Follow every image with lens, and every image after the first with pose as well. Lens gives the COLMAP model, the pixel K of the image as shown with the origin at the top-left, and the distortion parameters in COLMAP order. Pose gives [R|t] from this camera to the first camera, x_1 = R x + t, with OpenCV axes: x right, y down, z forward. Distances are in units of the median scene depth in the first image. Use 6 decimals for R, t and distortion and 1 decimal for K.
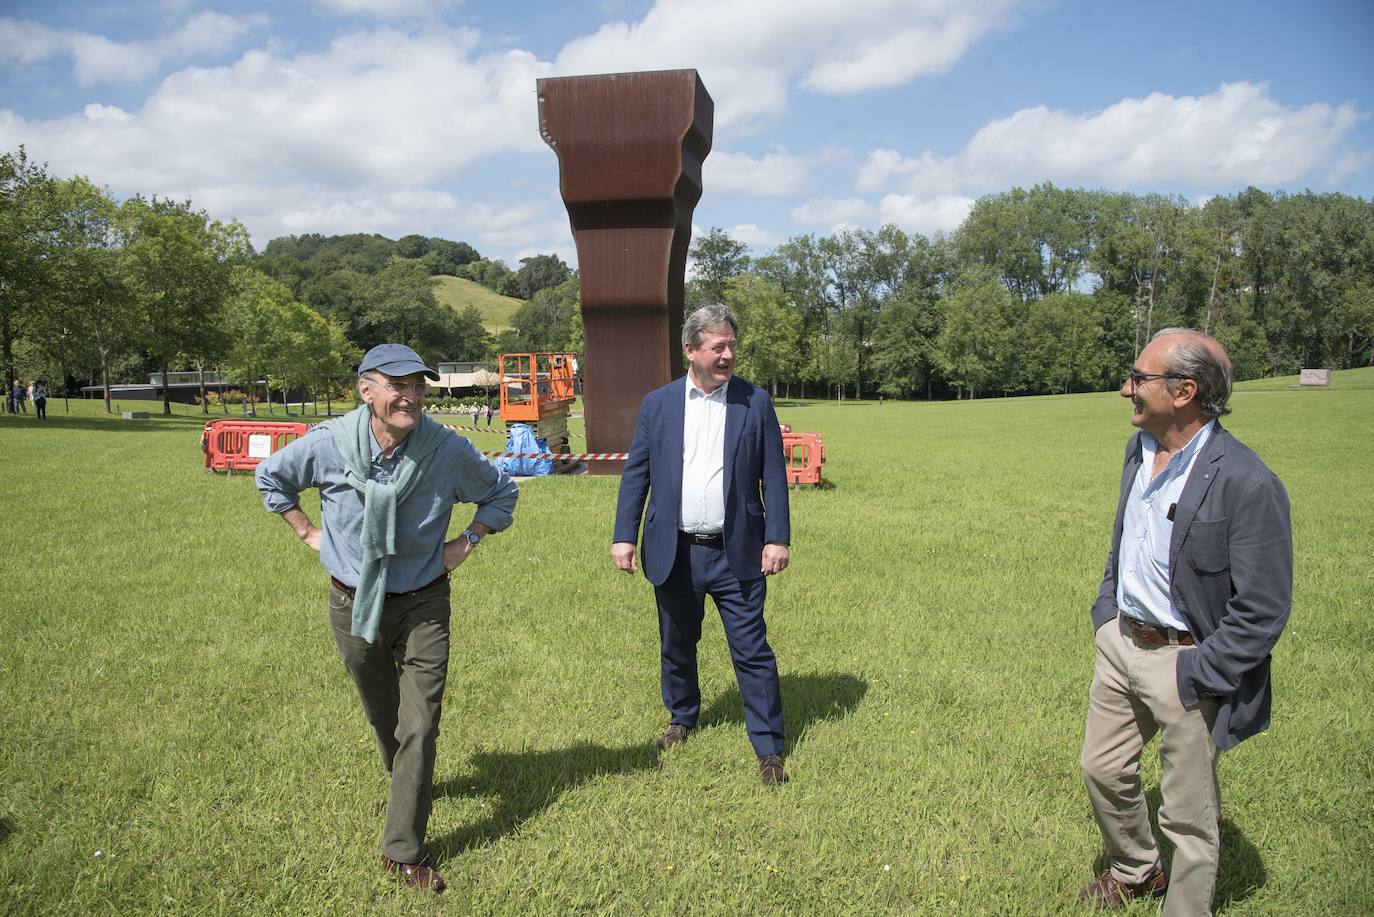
lens RADIAL K [[920.3, 0, 684.7], [0, 920.3, 444.3], [0, 0, 1]] dist [-0.122998, 0.065540]
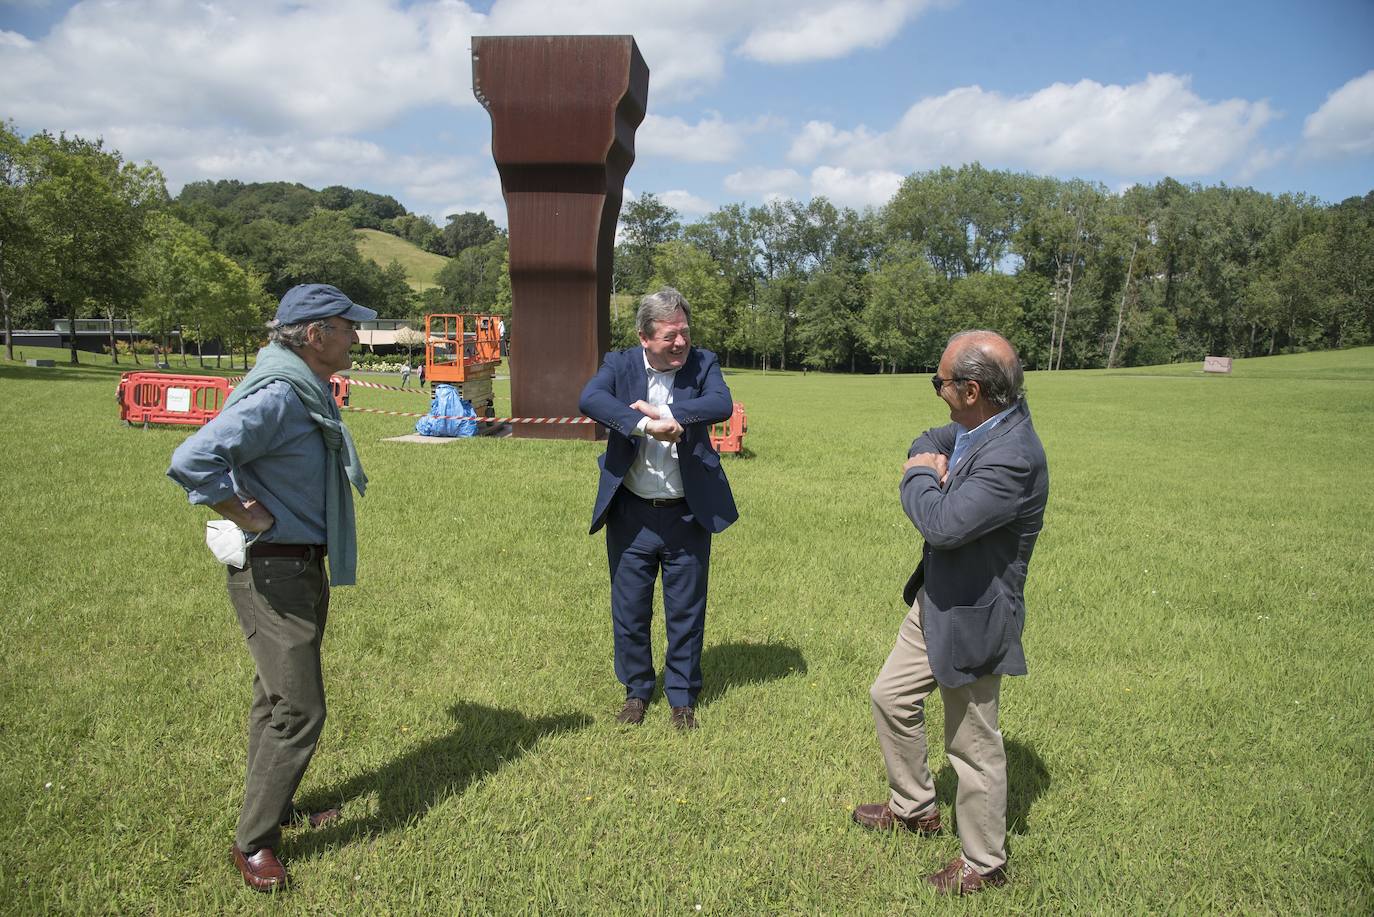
lens RADIAL K [[1037.6, 0, 701.0], [0, 1037.6, 413.2], [0, 0, 1]] dist [-0.111470, 0.096345]
pose [[0.995173, 0.030340, 0.093327, -0.005687], [-0.031233, 0.999479, 0.008113, -0.008783], [-0.093032, -0.010989, 0.995602, -0.142941]]
